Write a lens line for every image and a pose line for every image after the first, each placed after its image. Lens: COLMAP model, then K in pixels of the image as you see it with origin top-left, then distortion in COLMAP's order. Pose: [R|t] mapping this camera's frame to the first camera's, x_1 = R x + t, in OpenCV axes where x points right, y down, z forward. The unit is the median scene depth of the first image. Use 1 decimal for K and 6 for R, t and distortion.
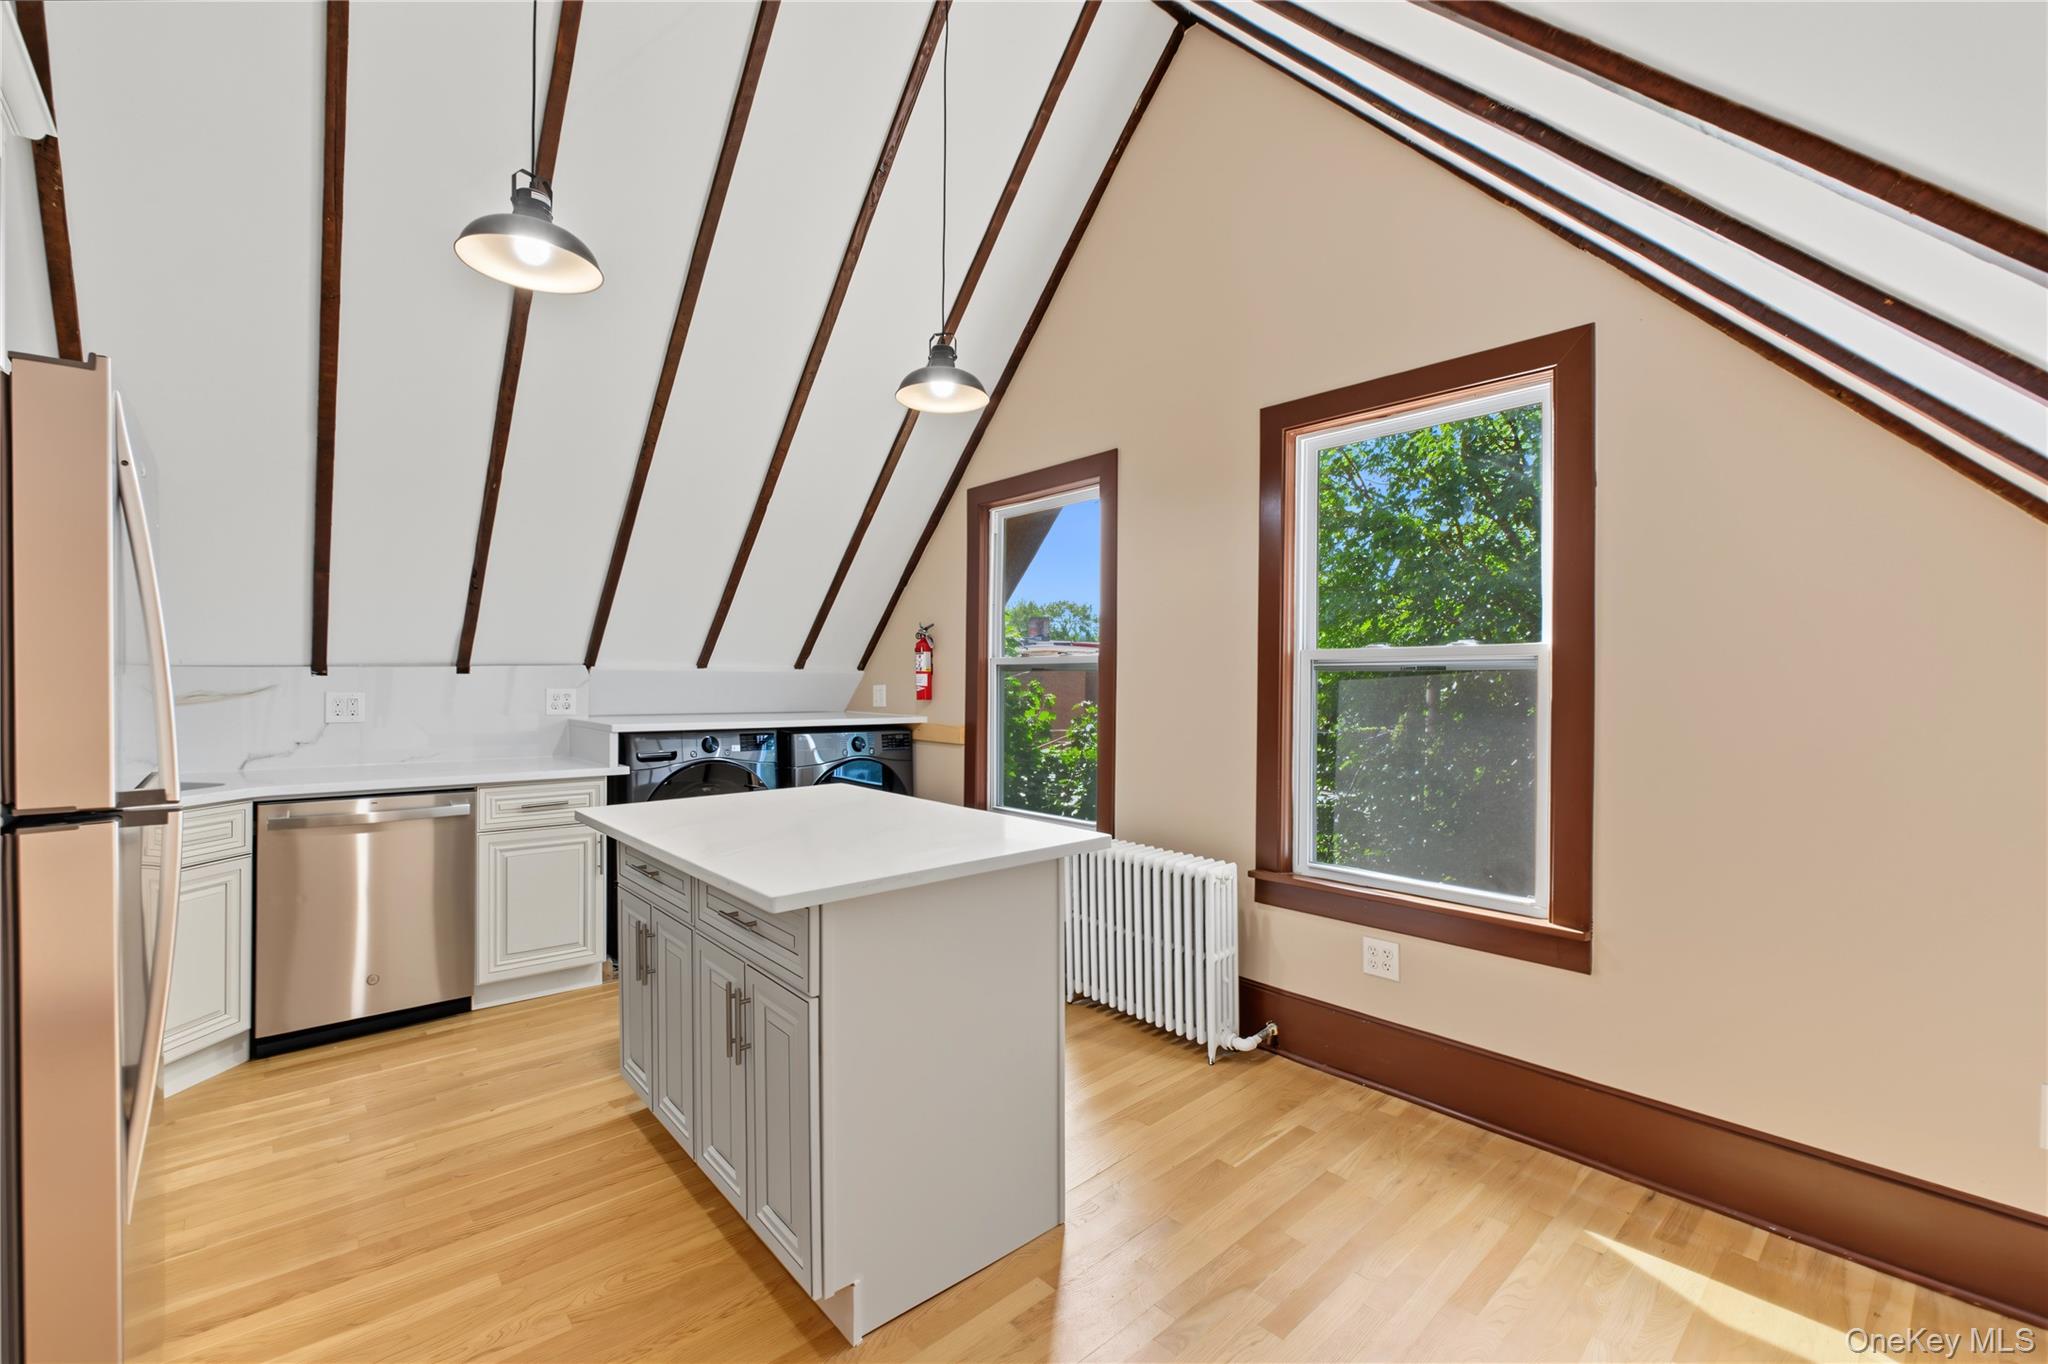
lens RADIAL K [[878.2, 0, 1038.2], [0, 878.2, 679.2], [0, 0, 1]] dist [0.001309, 0.000071]
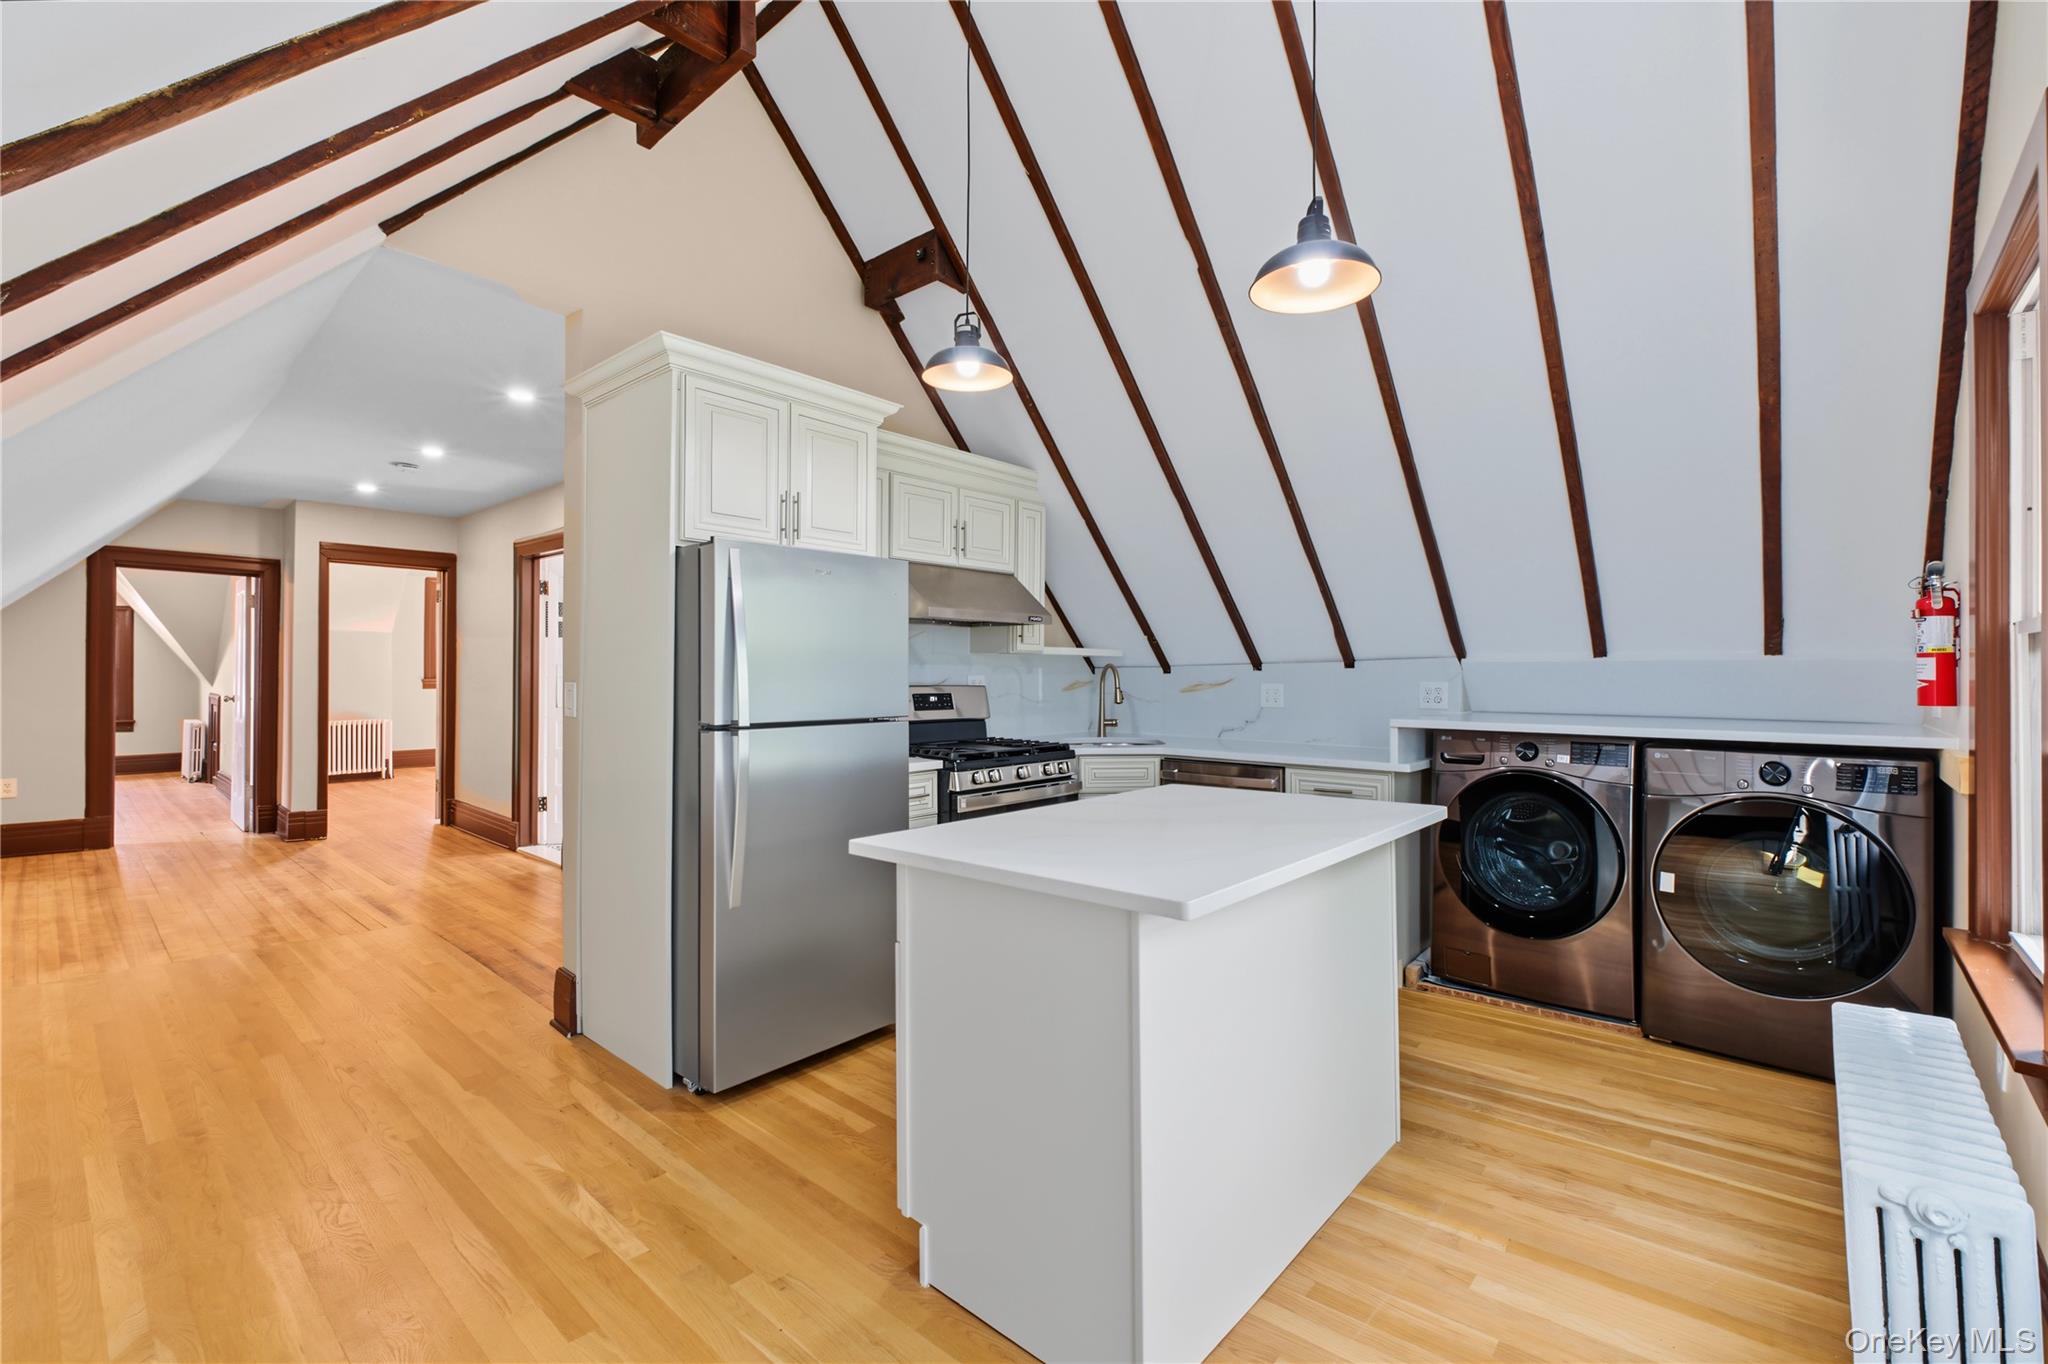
lens RADIAL K [[878.2, 0, 1033.4], [0, 878.2, 668.0], [0, 0, 1]] dist [0.001309, 0.000071]
pose [[0.140357, -0.015676, -0.989977, 0.380590], [-0.005347, 0.999848, -0.016591, 0.014473], [0.990086, 0.007622, 0.140252, 0.455494]]
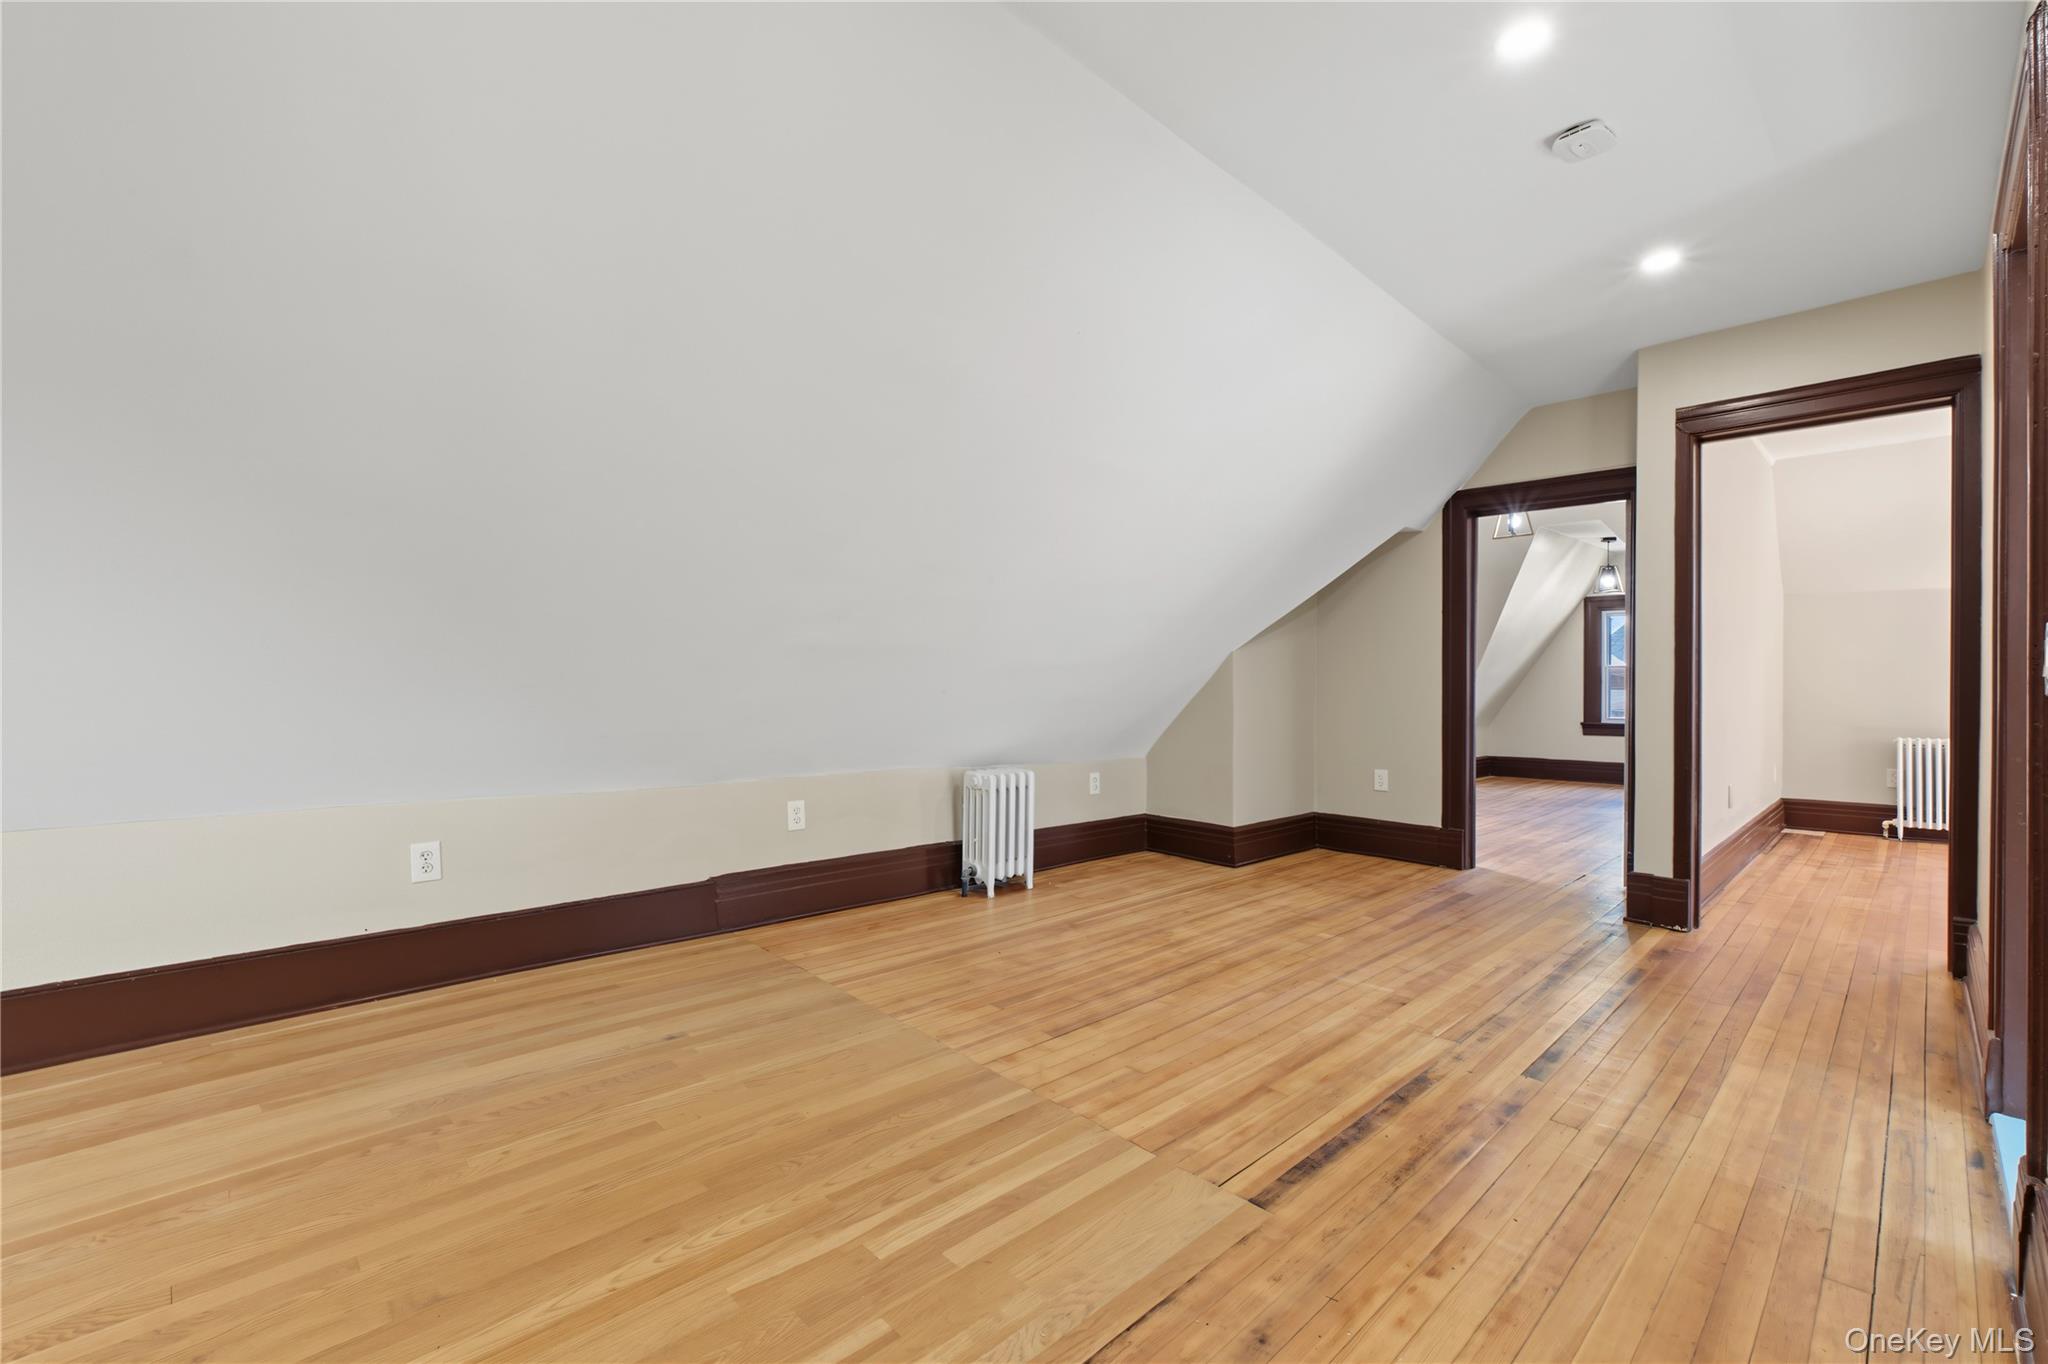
lens RADIAL K [[878.2, 0, 1006.2], [0, 878.2, 715.1], [0, 0, 1]] dist [0.001309, 0.000071]
pose [[-0.999104, -0.014097, -0.039911, -0.840020], [-0.015558, 0.999212, 0.036512, 0.067018], [0.039365, 0.037101, -0.998536, 0.250766]]
